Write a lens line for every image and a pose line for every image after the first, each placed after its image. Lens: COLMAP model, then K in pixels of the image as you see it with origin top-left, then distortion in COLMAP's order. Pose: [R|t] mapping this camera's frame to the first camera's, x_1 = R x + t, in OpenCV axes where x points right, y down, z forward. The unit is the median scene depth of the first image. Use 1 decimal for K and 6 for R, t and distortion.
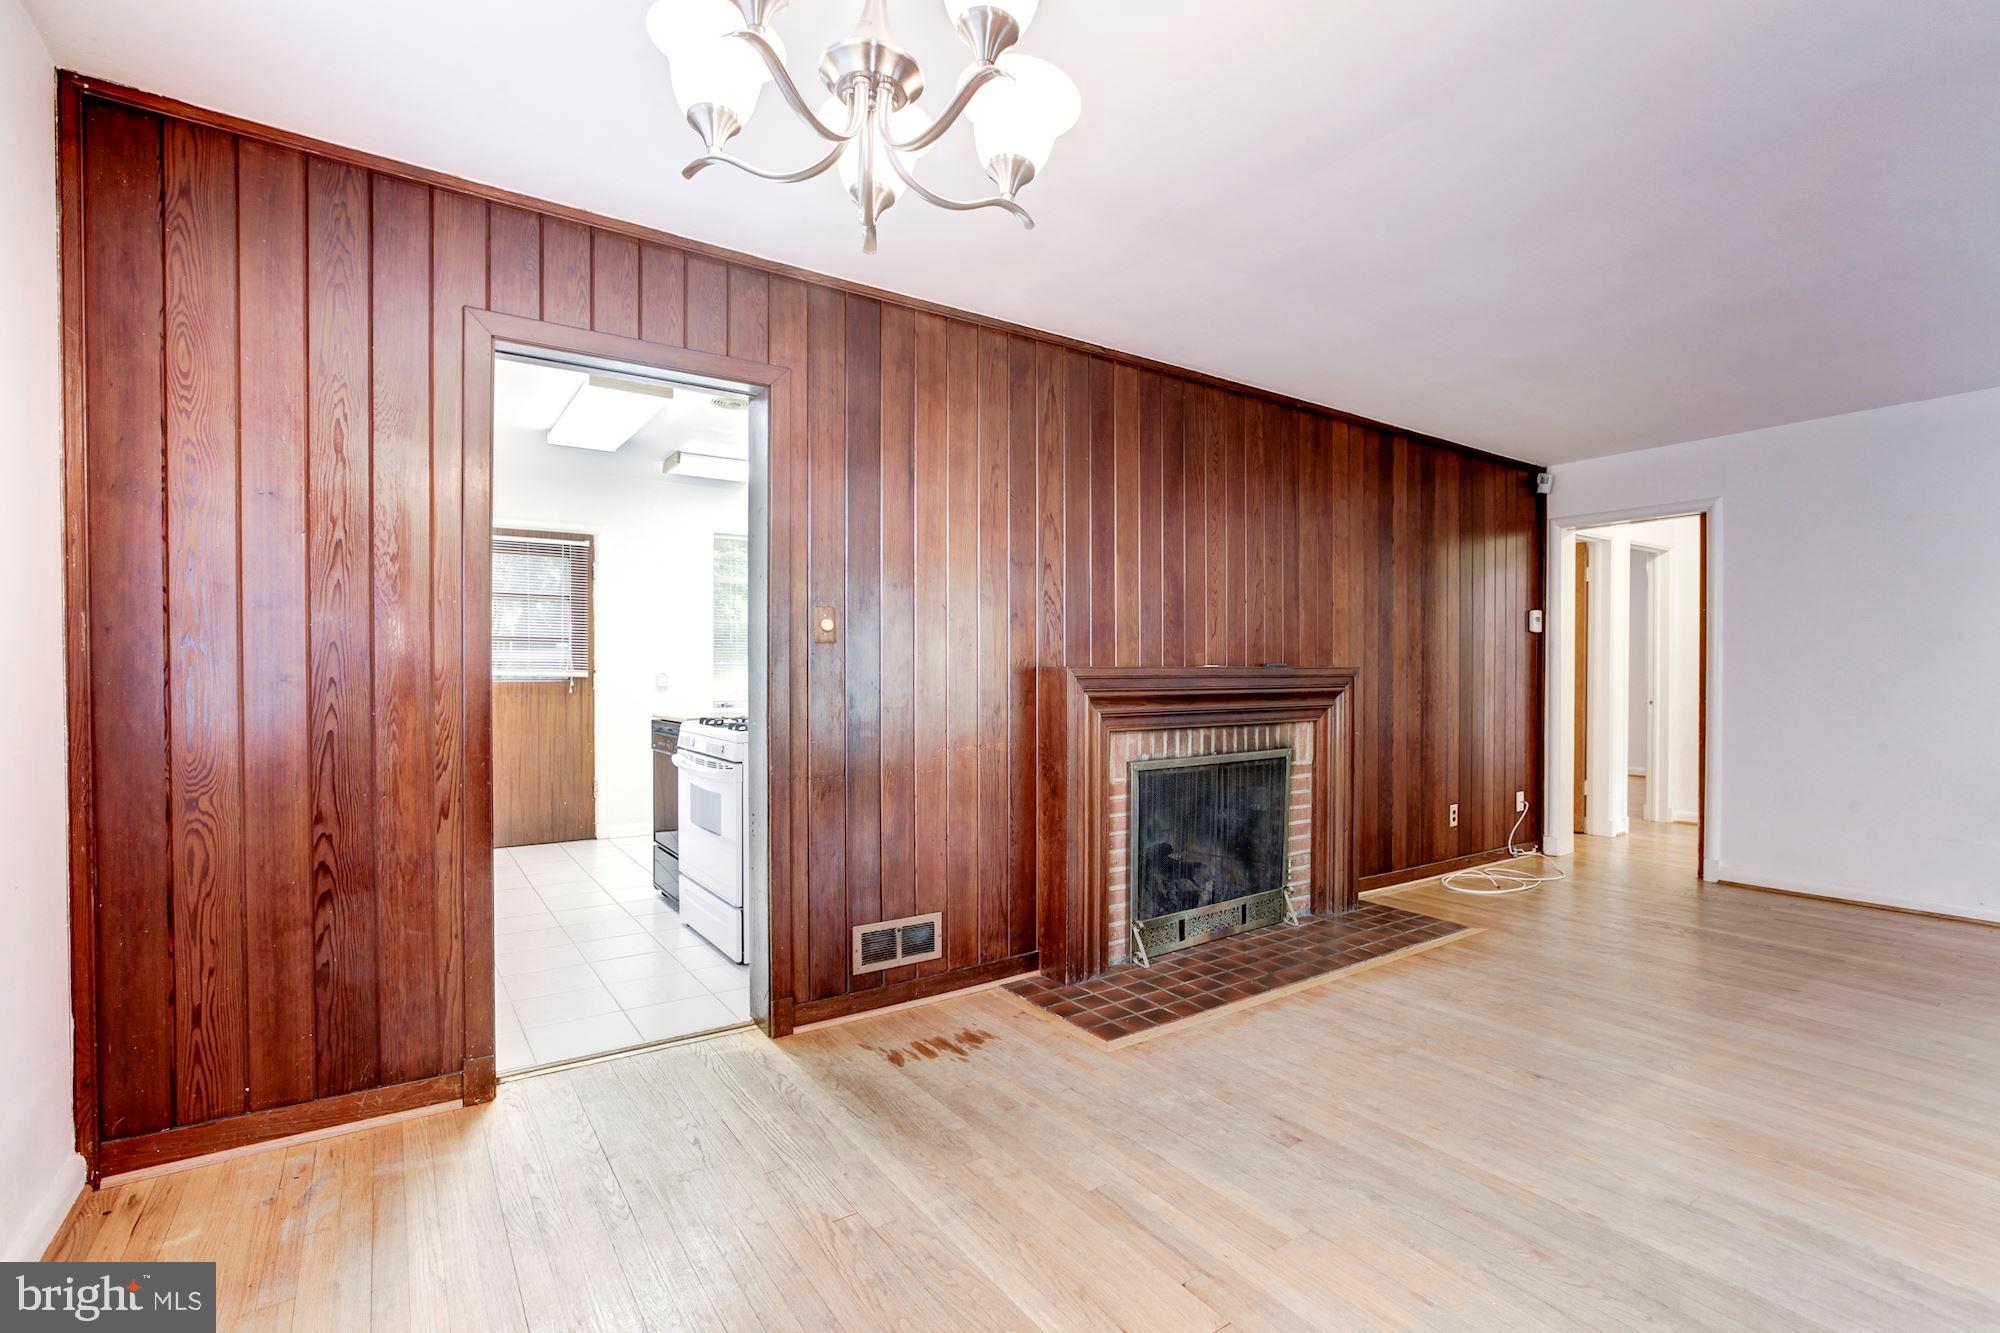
lens RADIAL K [[929.0, 0, 1008.4], [0, 929.0, 672.5], [0, 0, 1]] dist [-0.027637, 0.013870]
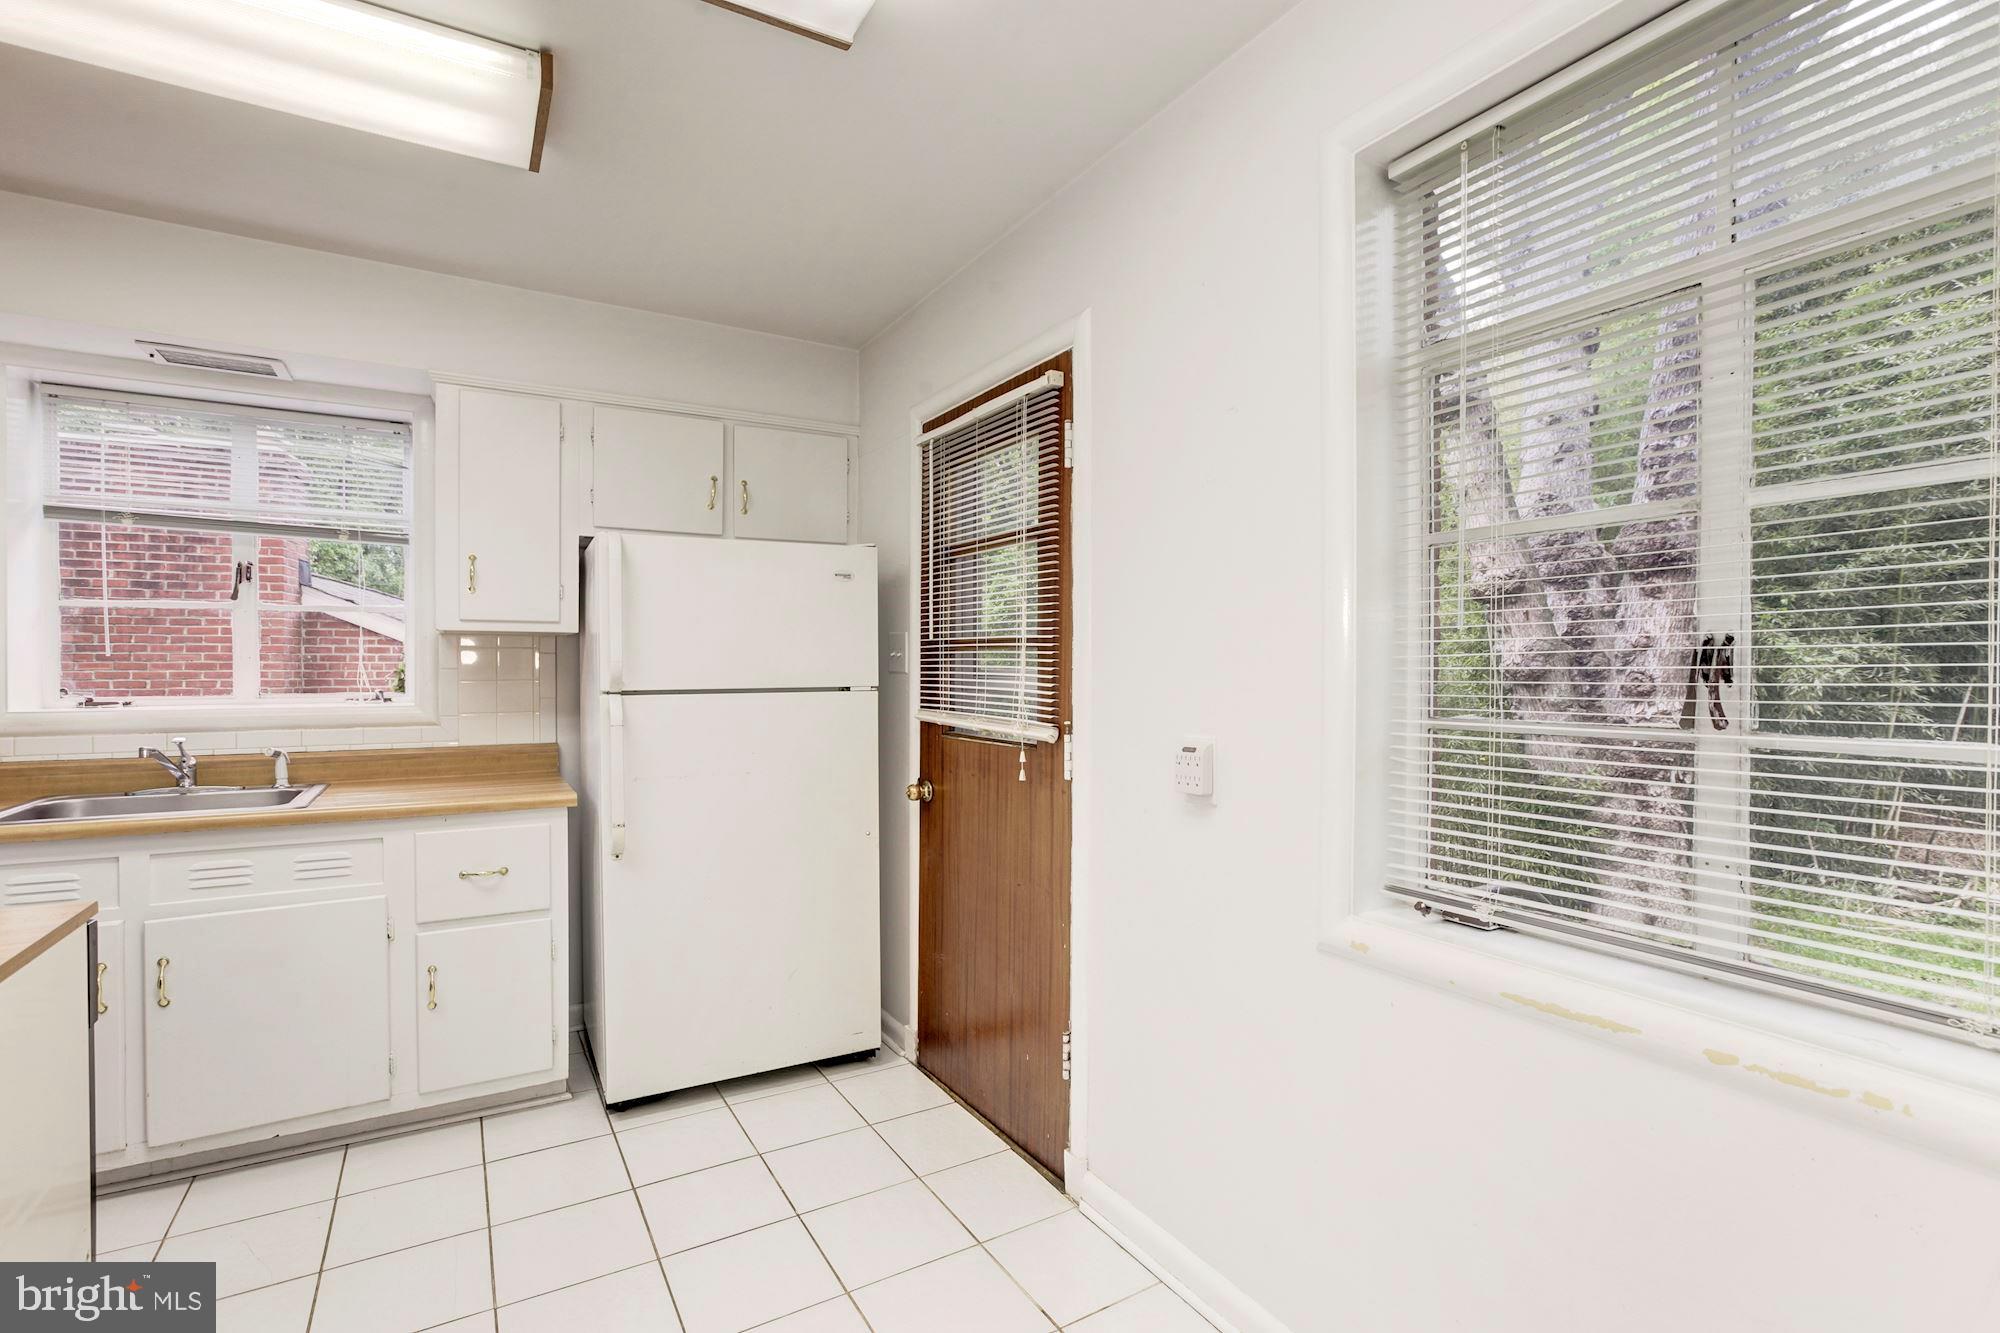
lens RADIAL K [[929.0, 0, 1013.1], [0, 929.0, 675.3], [0, 0, 1]] dist [-0.027637, 0.013870]
pose [[-0.068294, 0.006223, -0.997646, -0.085949], [-0.009084, 0.999935, 0.006859, -0.024138], [0.997624, 0.009531, -0.068233, 1.007666]]
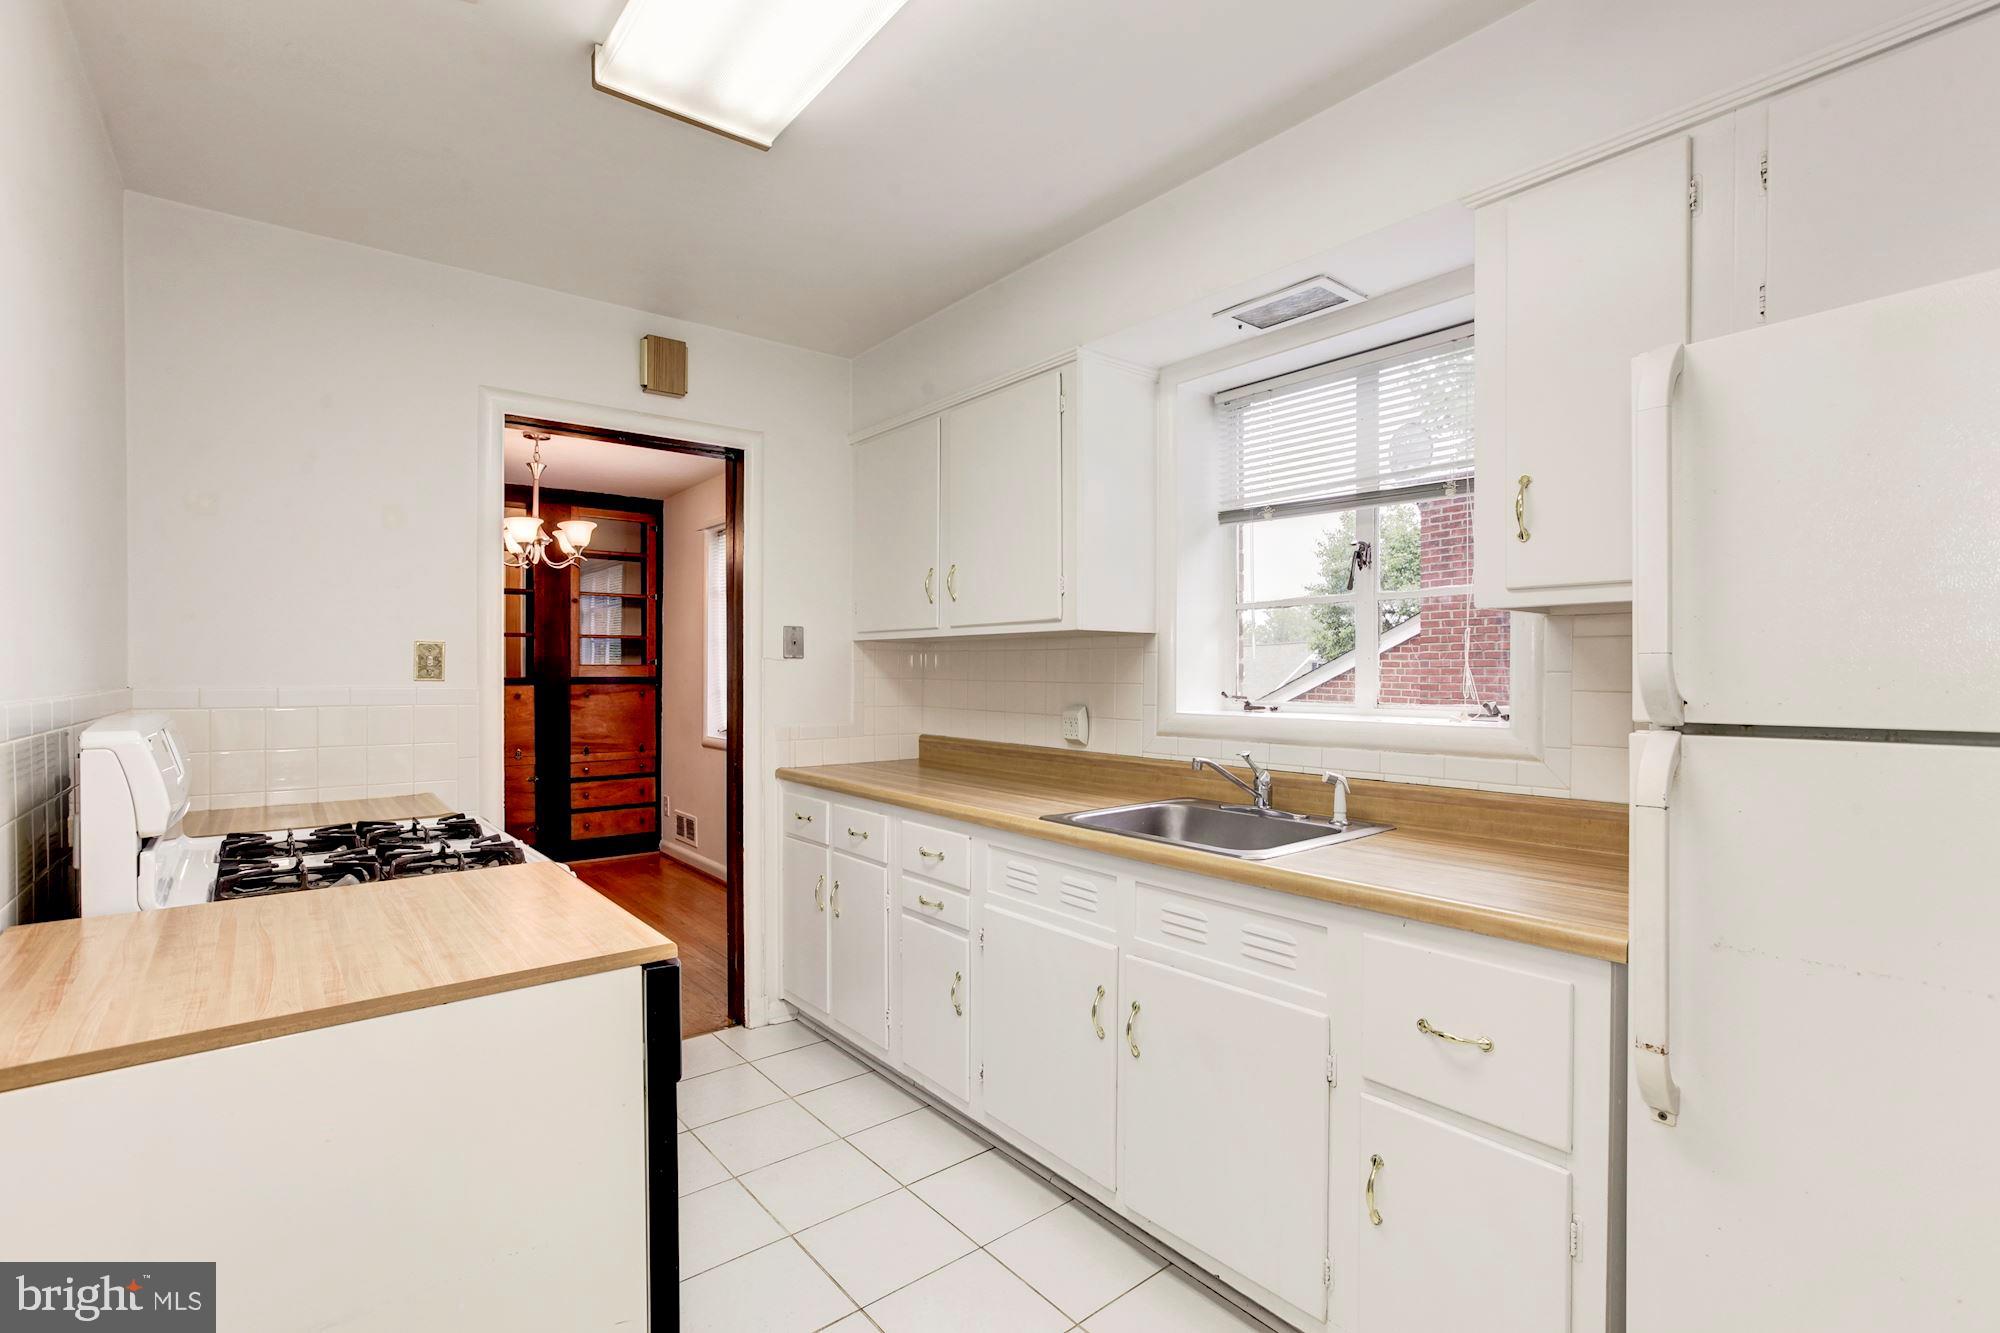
lens RADIAL K [[929.0, 0, 982.8], [0, 929.0, 669.5], [0, 0, 1]] dist [-0.027637, 0.013870]
pose [[-0.998086, -0.001110, -0.061825, -0.344522], [-0.001379, 0.999990, 0.004310, -0.023153], [0.061820, 0.004387, -0.998078, 0.966200]]
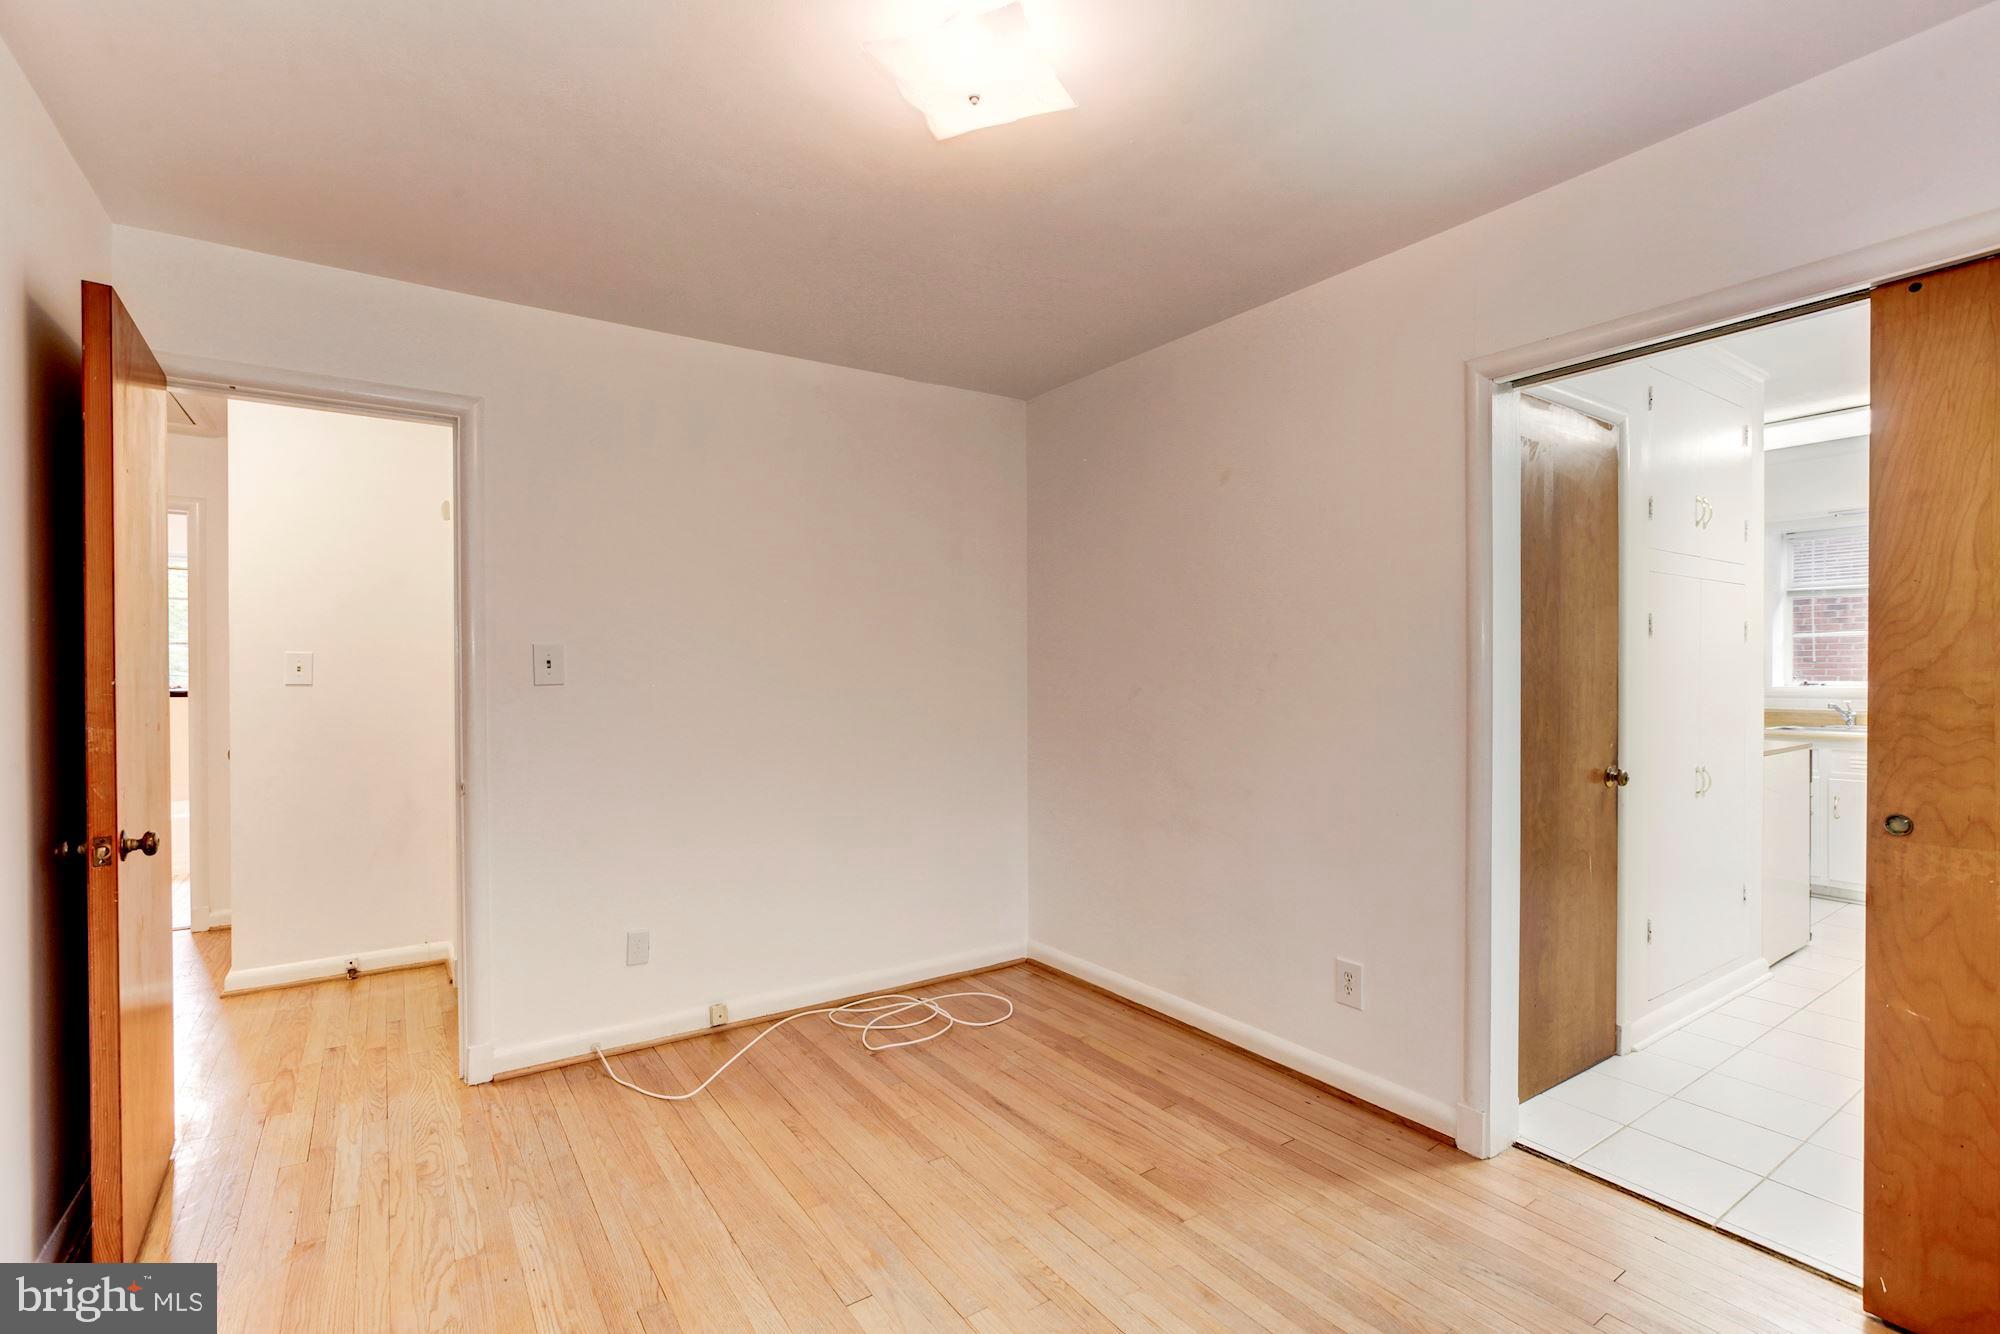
lens RADIAL K [[929.0, 0, 1004.3], [0, 929.0, 665.4], [0, 0, 1]] dist [-0.027637, 0.013870]
pose [[-0.999997, 0.000467, -0.002560, 0.306758], [0.000437, 0.999929, 0.011946, -0.032870], [0.002565, 0.011945, -0.999925, 1.446834]]
